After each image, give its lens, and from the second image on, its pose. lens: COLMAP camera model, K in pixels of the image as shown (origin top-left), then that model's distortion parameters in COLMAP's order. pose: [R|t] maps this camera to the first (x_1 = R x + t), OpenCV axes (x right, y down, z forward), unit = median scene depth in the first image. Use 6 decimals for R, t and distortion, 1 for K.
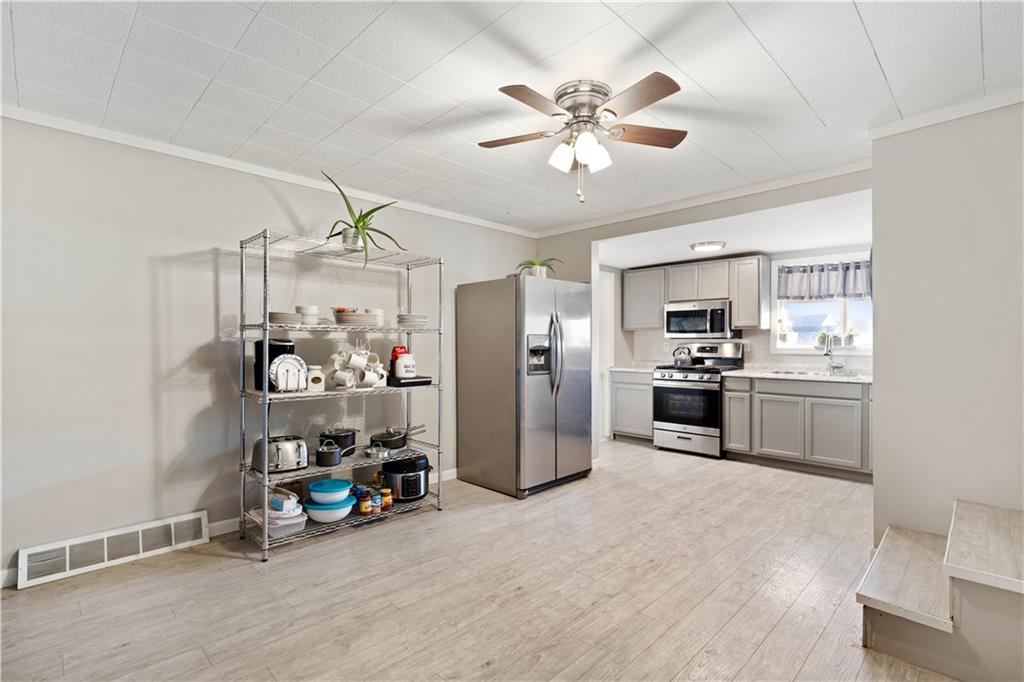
lens RADIAL K [[478.3, 0, 516.3], [0, 478.3, 346.9], [0, 0, 1]] dist [-0.006180, 0.005746]
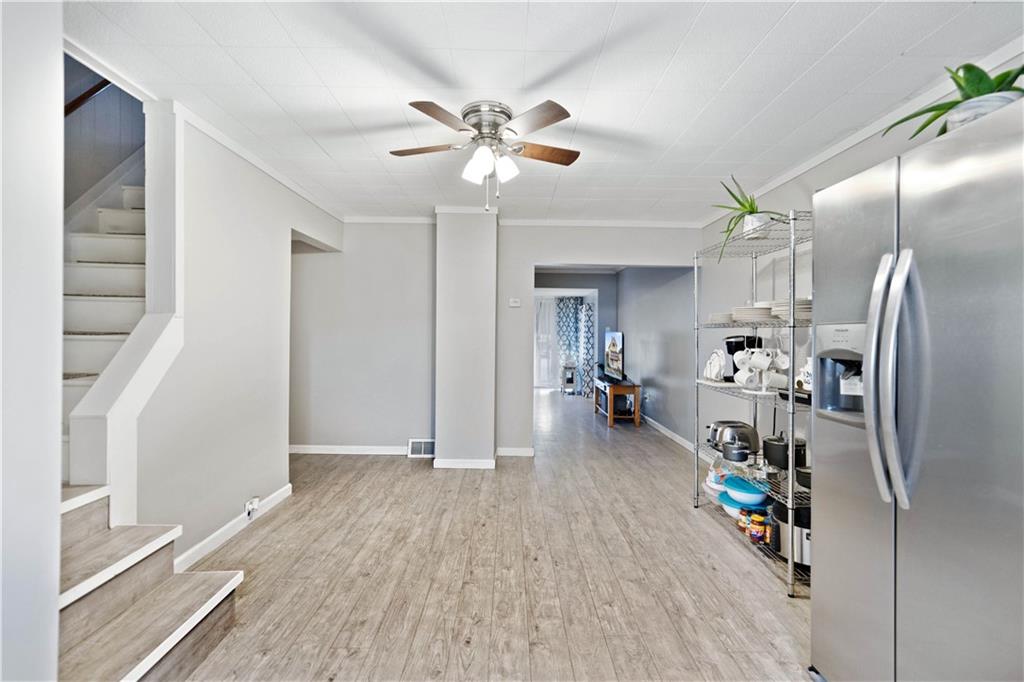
lens RADIAL K [[483.4, 0, 520.6], [0, 483.4, 338.9], [0, 0, 1]] dist [0.002040, 0.000067]
pose [[-0.685791, 0.003402, -0.727791, 0.410801], [-0.007867, 0.999896, 0.012087, -0.011732], [0.727756, 0.014015, -0.685693, 0.839449]]
